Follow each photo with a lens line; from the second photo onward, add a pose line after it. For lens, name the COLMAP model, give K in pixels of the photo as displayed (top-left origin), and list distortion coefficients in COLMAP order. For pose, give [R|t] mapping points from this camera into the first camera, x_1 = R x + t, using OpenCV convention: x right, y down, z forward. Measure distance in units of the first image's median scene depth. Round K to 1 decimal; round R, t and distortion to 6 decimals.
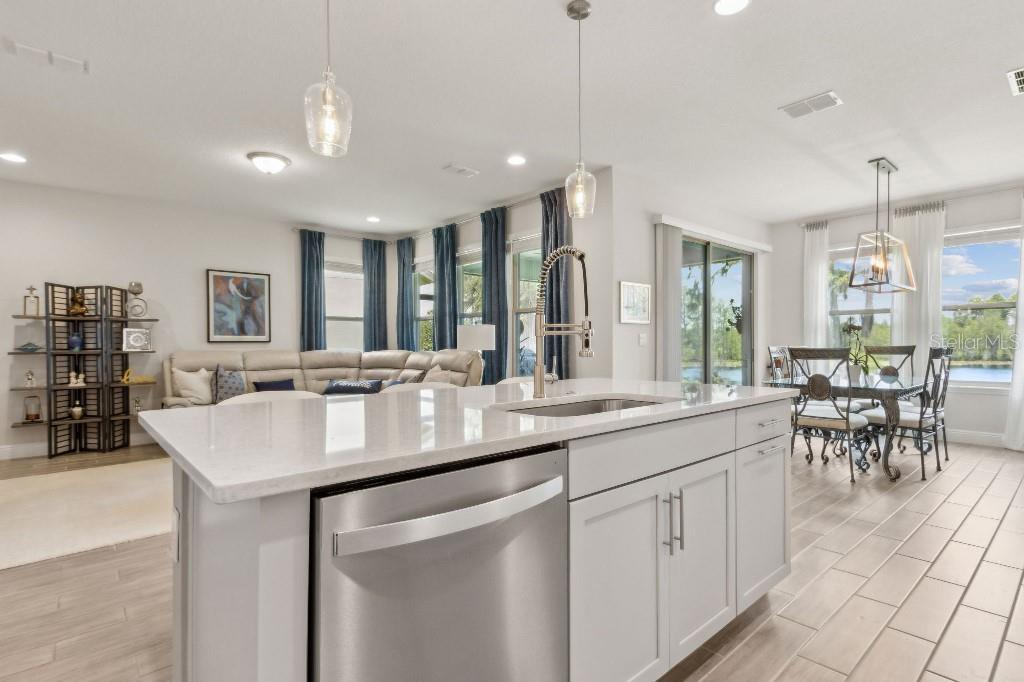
lens RADIAL K [[506.7, 0, 514.9], [0, 506.7, 346.1], [0, 0, 1]] dist [0.000335, -0.000384]
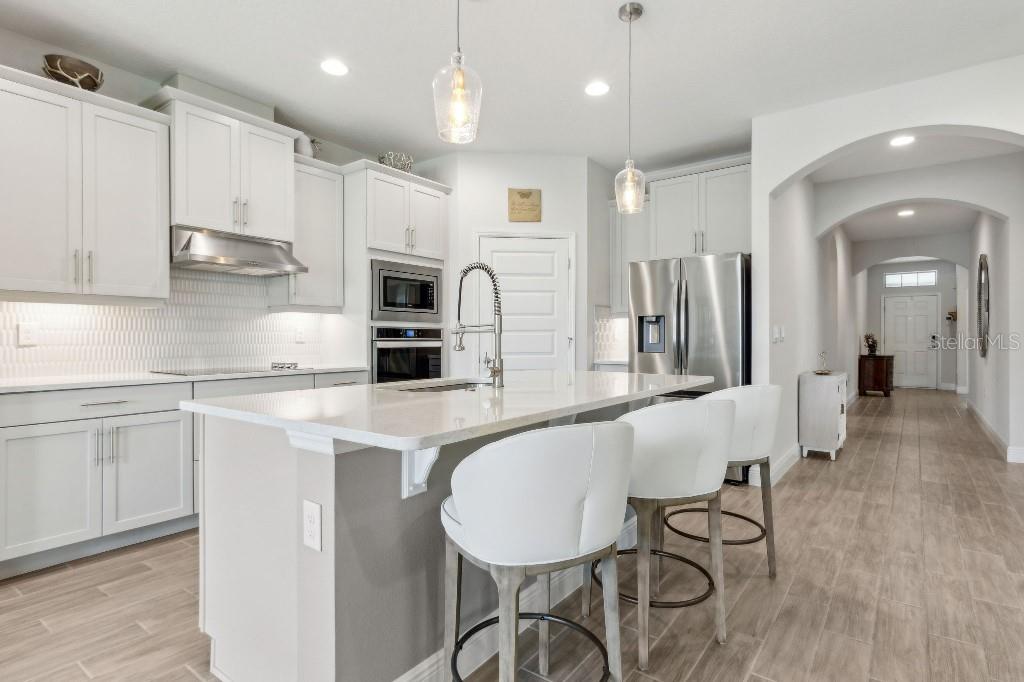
lens RADIAL K [[517.6, 0, 531.3], [0, 517.6, 340.7], [0, 0, 1]] dist [-0.000030, -0.001224]
pose [[-0.974258, 0.005236, -0.225375, 0.086384], [0.003253, 0.999953, 0.009168, -0.004477], [0.225412, 0.008199, -0.974229, 0.776770]]
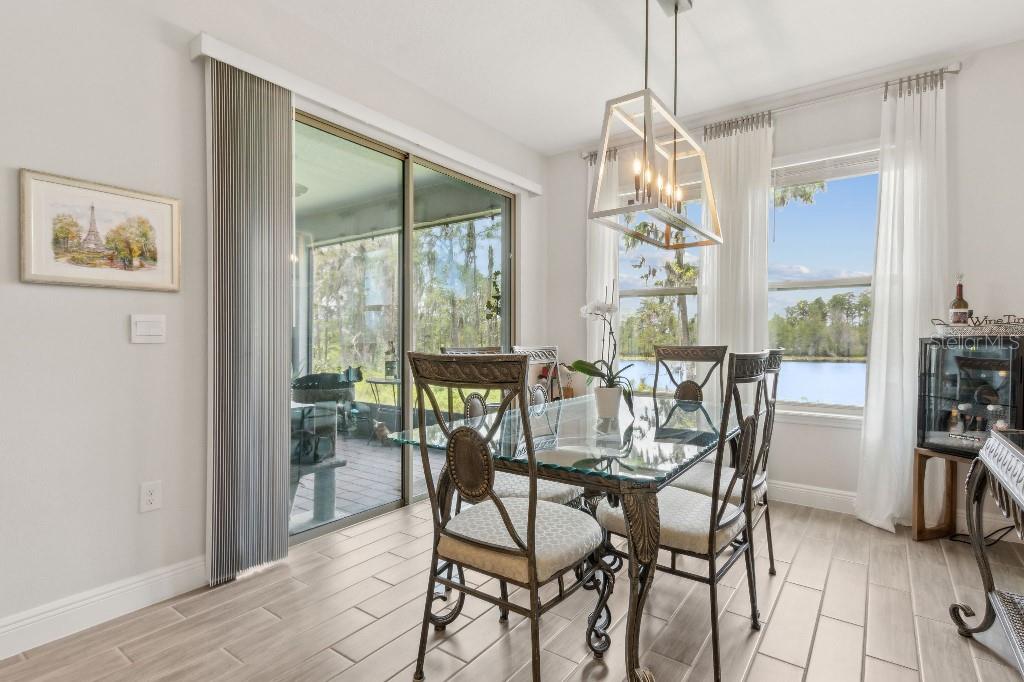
lens RADIAL K [[504.7, 0, 510.2], [0, 504.7, 338.0], [0, 0, 1]] dist [0.001958, 0.000374]
pose [[0.977326, 0.005587, 0.211667, 0.431424], [-0.003902, 0.999957, -0.008380, -0.004372], [-0.211705, 0.007364, 0.977306, 0.495064]]
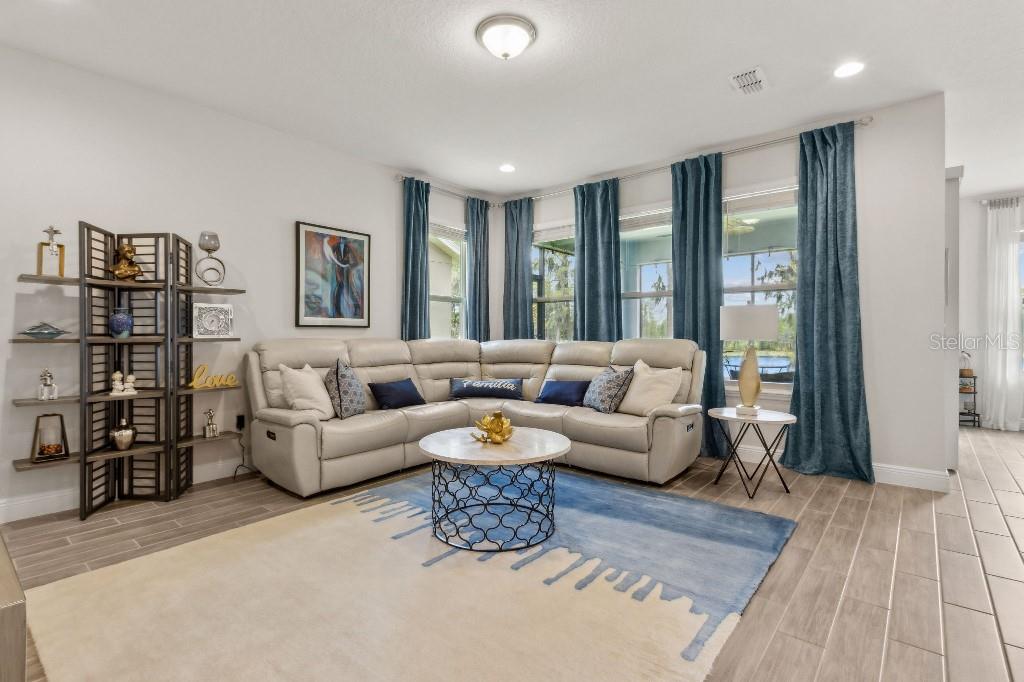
lens RADIAL K [[489.5, 0, 506.3], [0, 489.5, 332.3], [0, 0, 1]] dist [0.000426, -0.000090]
pose [[0.989786, 0.008370, 0.142313, -0.476746], [-0.007025, 0.999926, -0.009955, 0.005667], [-0.142386, 0.008854, 0.989772, 0.337629]]
